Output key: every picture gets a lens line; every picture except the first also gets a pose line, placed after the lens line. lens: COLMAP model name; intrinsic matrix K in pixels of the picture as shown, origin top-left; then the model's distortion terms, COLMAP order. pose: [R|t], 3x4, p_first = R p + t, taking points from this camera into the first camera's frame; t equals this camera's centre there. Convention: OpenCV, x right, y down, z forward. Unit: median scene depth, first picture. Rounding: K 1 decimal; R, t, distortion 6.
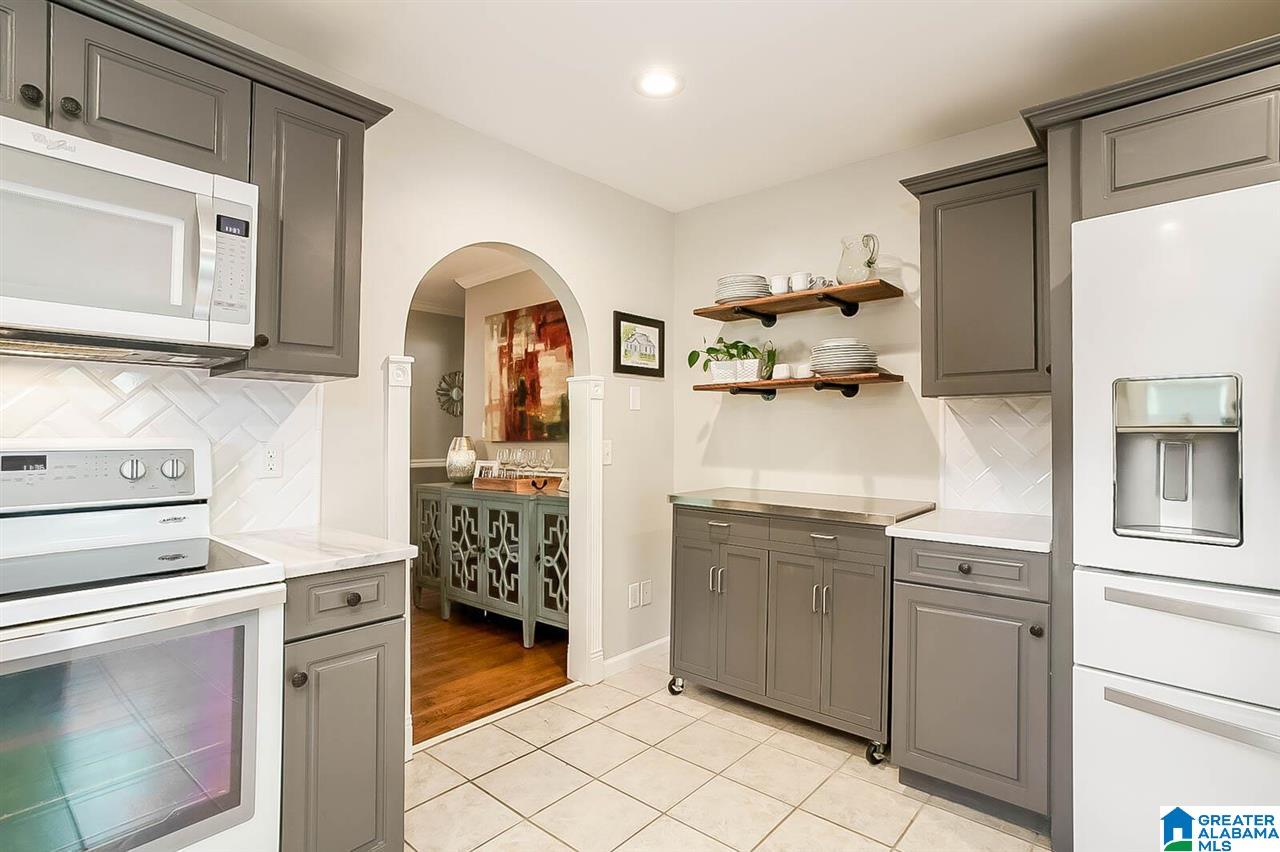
lens RADIAL K [[629.3, 0, 645.9], [0, 629.3, 411.1], [0, 0, 1]] dist [-0.056601, 0.040736]
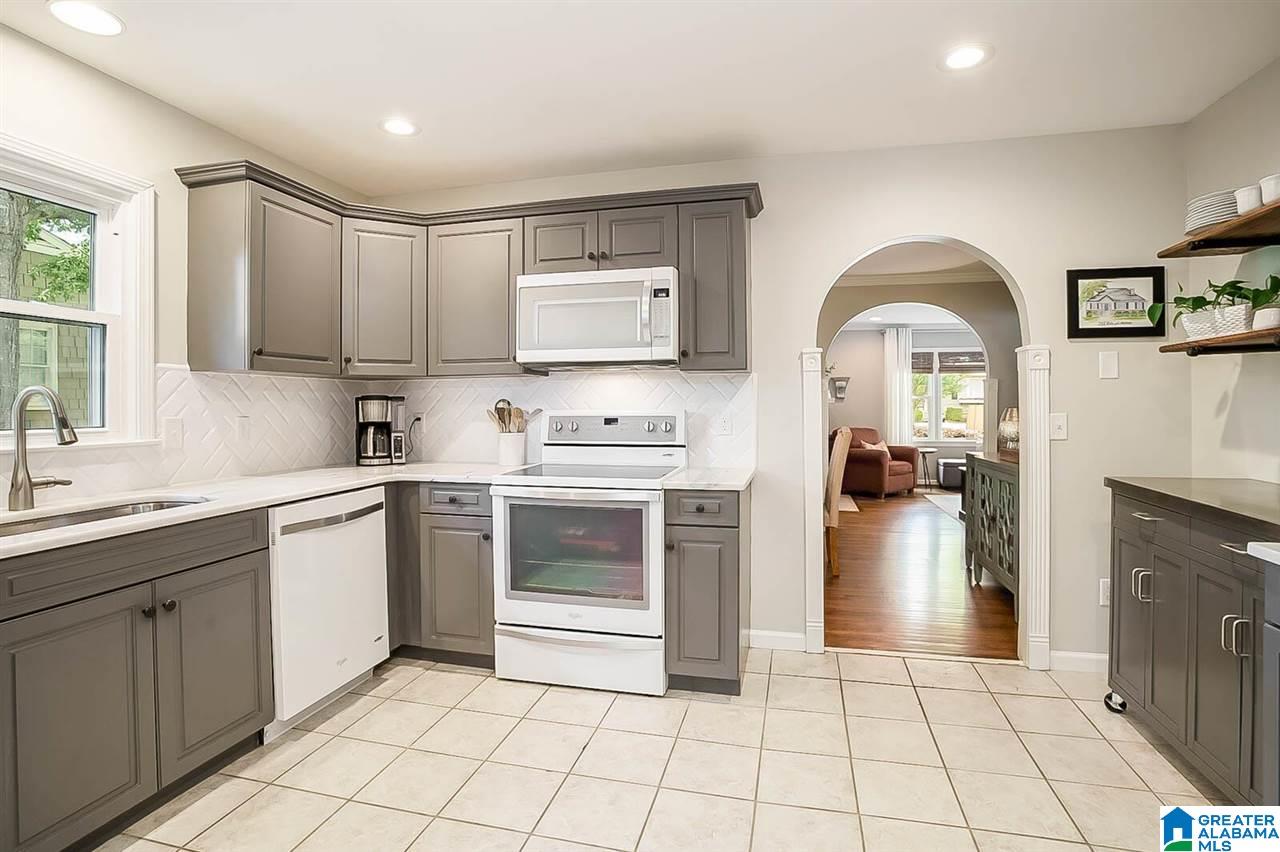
lens RADIAL K [[611.0, 0, 641.4], [0, 611.0, 379.4], [0, 0, 1]] dist [-0.047421, 0.000458]
pose [[0.449847, -0.036317, -0.892367, 0.790306], [0.035650, 0.999107, -0.022690, -0.008740], [0.892394, -0.021606, 0.450740, 0.112314]]
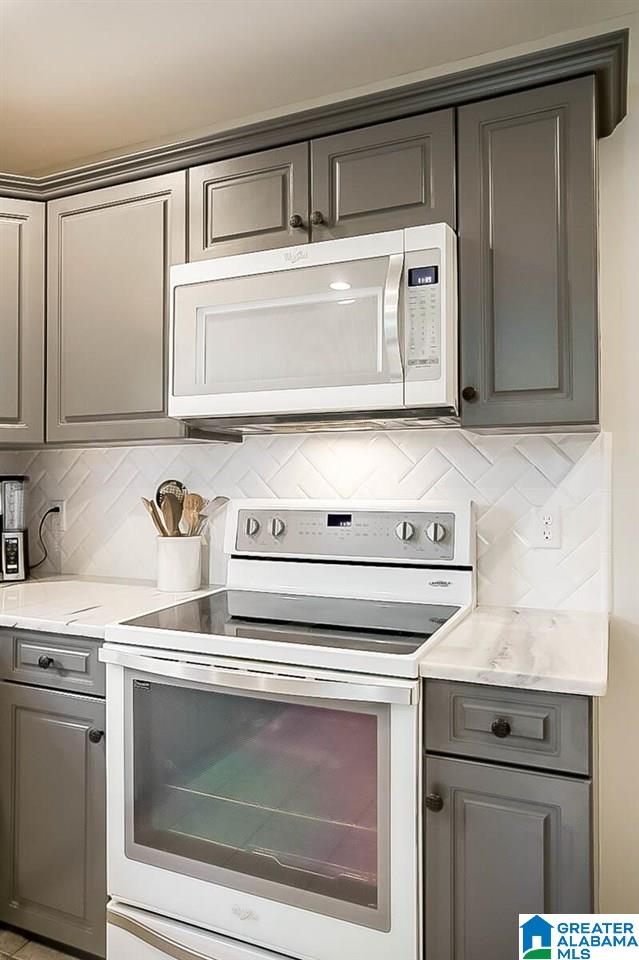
lens RADIAL K [[657.5, 0, 322.2], [0, 657.5, 467.1], [0, 0, 1]] dist [-0.019702, 0.001679]
pose [[0.296716, -0.014170, -0.954861, 0.189370], [0.037769, 0.999282, -0.003093, -0.015313], [0.954219, -0.035146, 0.297038, 0.486564]]
